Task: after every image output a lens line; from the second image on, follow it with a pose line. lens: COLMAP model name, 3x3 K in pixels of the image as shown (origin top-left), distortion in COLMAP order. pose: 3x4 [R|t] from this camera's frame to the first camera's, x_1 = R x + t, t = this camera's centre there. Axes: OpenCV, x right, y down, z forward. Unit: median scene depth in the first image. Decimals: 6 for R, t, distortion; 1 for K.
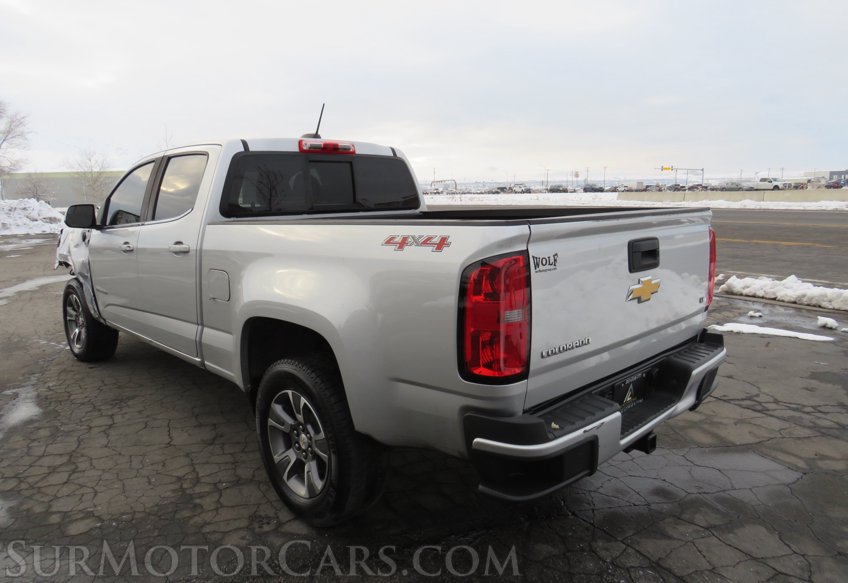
lens RADIAL K [[602.0, 0, 412.7], [0, 602.0, 288.2], [0, 0, 1]] dist [-0.035613, 0.012655]
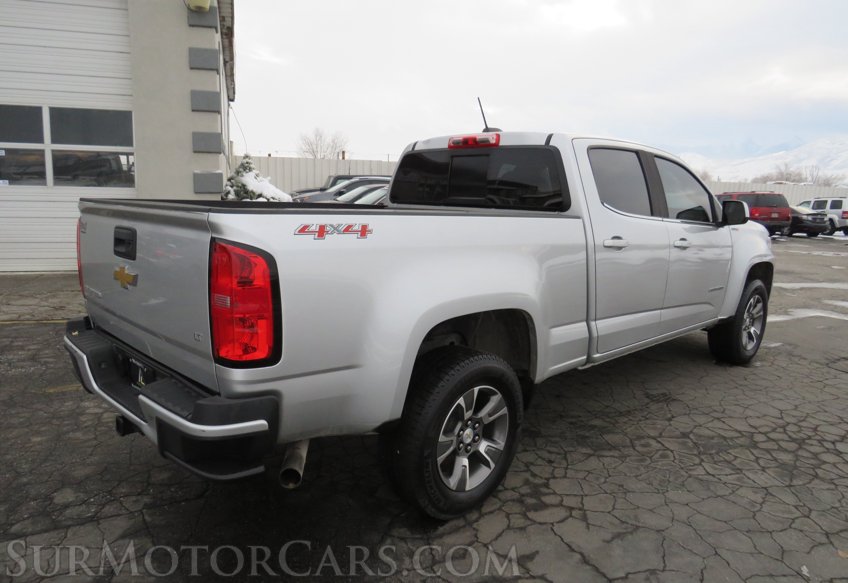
lens RADIAL K [[601.2, 0, 420.7], [0, 601.2, 299.5], [0, 0, 1]] dist [-0.042252, 0.025421]
pose [[0.023656, 0.196832, -0.980152, 0.994439], [-0.180964, 0.965073, 0.189437, -0.172994], [0.983205, 0.172891, 0.058449, 1.013165]]
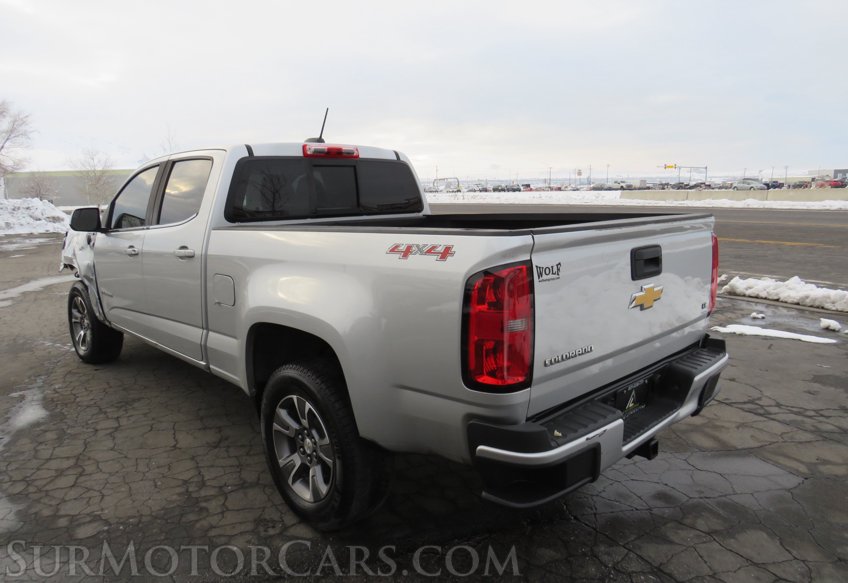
lens RADIAL K [[602.0, 0, 412.4], [0, 602.0, 291.6], [0, 0, 1]] dist [-0.035613, 0.012655]
pose [[0.999989, 0.000184, -0.004626, -0.001673], [-0.000147, 0.999967, 0.008120, -0.010142], [0.004627, -0.008119, 0.999956, -0.005248]]
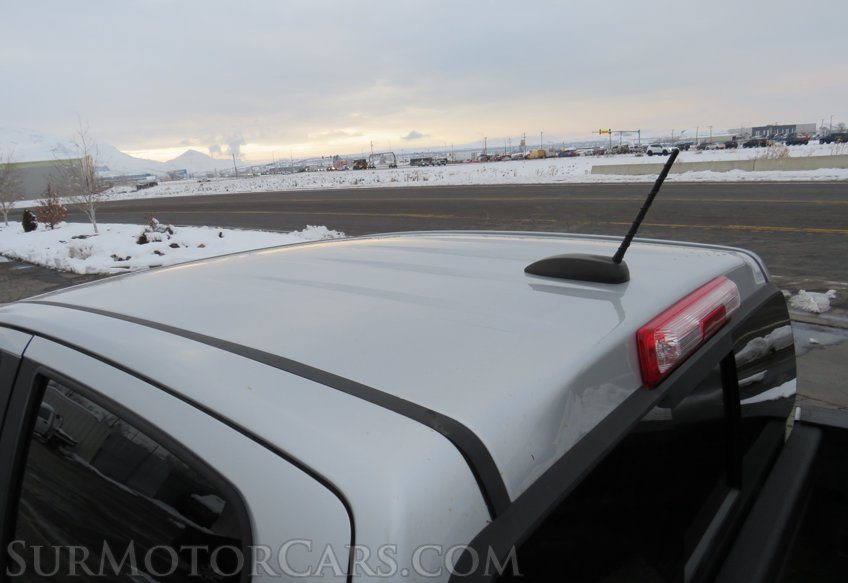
lens RADIAL K [[602.0, 0, 423.0], [0, 602.0, 291.7], [0, 0, 1]] dist [-0.035613, 0.012655]
pose [[0.991915, -0.071516, 0.104830, -0.315389], [0.066220, 0.996388, 0.053164, -0.303327], [-0.108254, -0.045792, 0.993068, 0.855430]]
